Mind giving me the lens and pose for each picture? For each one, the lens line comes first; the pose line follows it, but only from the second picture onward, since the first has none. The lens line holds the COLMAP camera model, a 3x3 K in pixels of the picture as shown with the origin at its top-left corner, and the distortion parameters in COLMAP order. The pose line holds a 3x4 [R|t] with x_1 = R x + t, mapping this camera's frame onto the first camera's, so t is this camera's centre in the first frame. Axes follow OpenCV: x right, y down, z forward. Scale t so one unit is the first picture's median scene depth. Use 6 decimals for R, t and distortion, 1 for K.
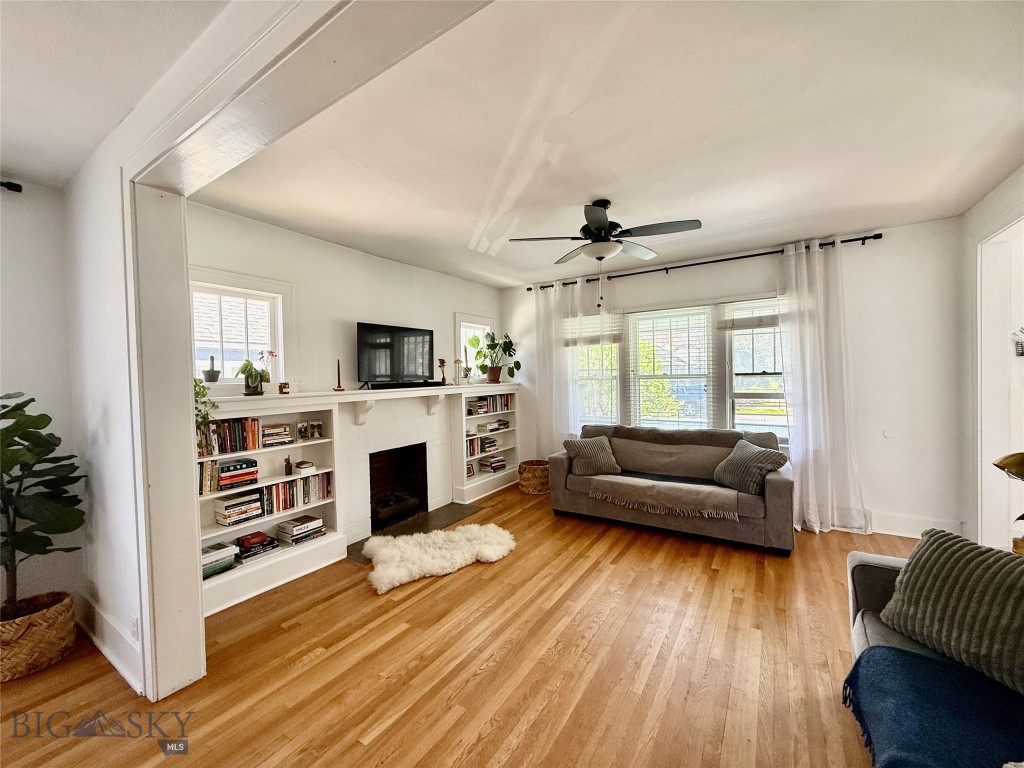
lens RADIAL K [[406.4, 0, 508.0], [0, 406.4, 387.4], [0, 0, 1]] dist [-0.000942, 0.001160]
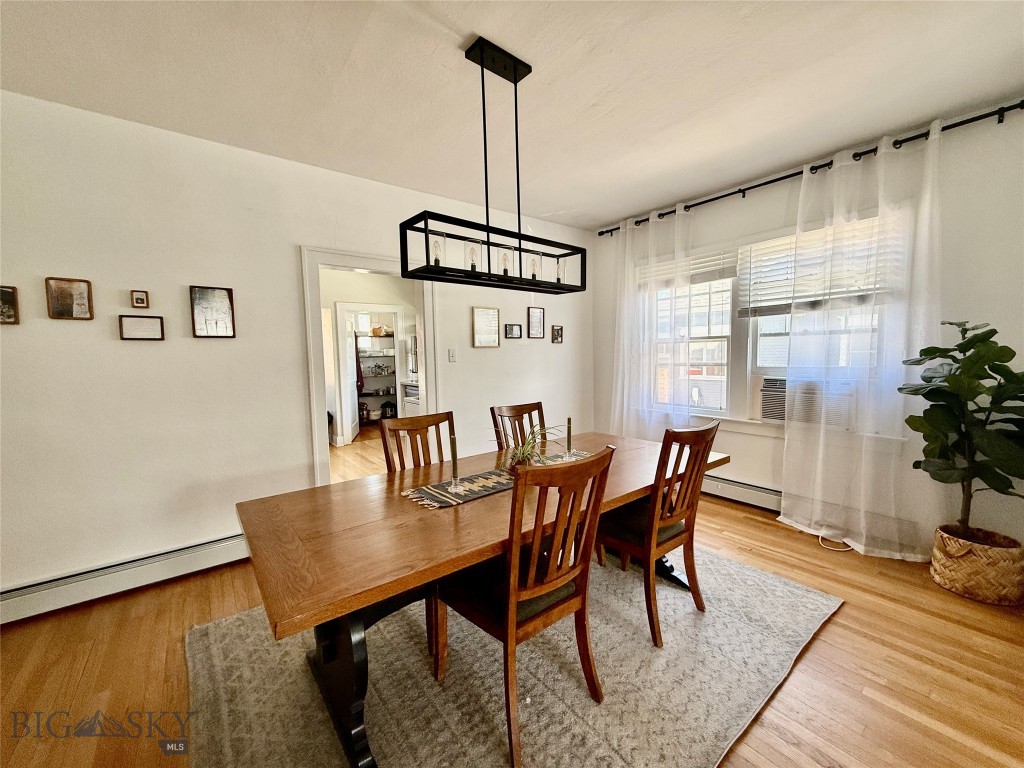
lens RADIAL K [[406.4, 0, 508.9], [0, 406.4, 382.4], [0, 0, 1]] dist [-0.000942, 0.001160]
pose [[-0.327487, 0.103781, -0.939139, 0.068775], [0.002439, 0.994039, 0.108997, 0.025147], [0.944852, 0.033404, -0.325788, 0.121545]]
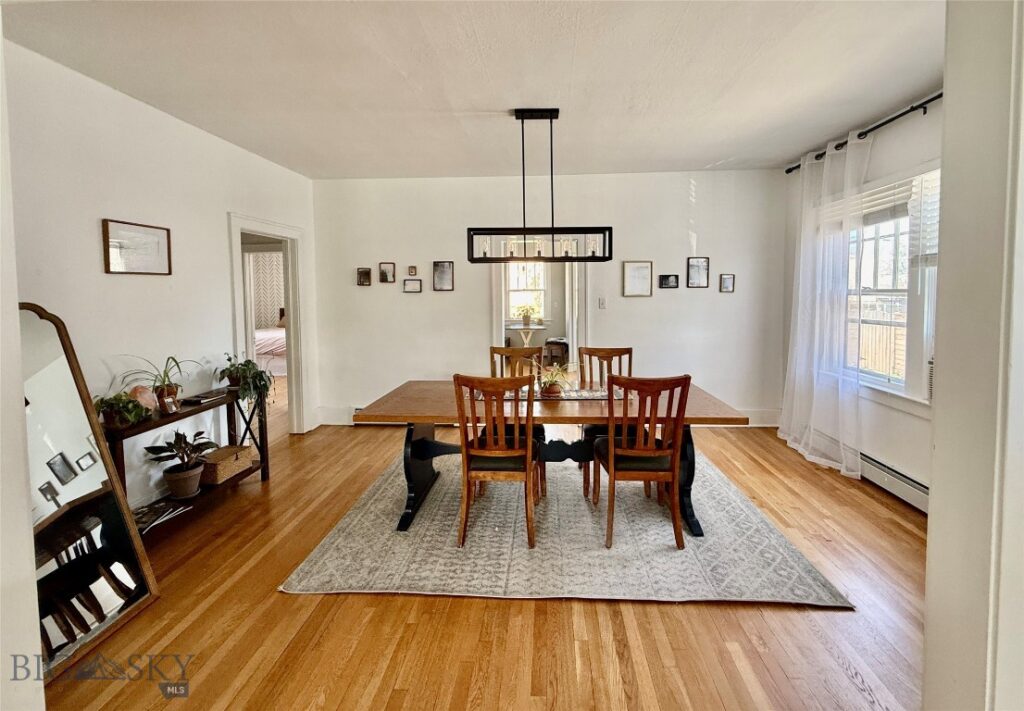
lens RADIAL K [[417.4, 0, 528.7], [0, 417.4, 312.2], [0, 0, 1]] dist [0.000637, 0.000022]
pose [[-0.856528, 0.061120, -0.512469, -0.008438], [0.018135, 0.995914, 0.088467, -0.016517], [0.515782, 0.066481, -0.854136, 0.584467]]
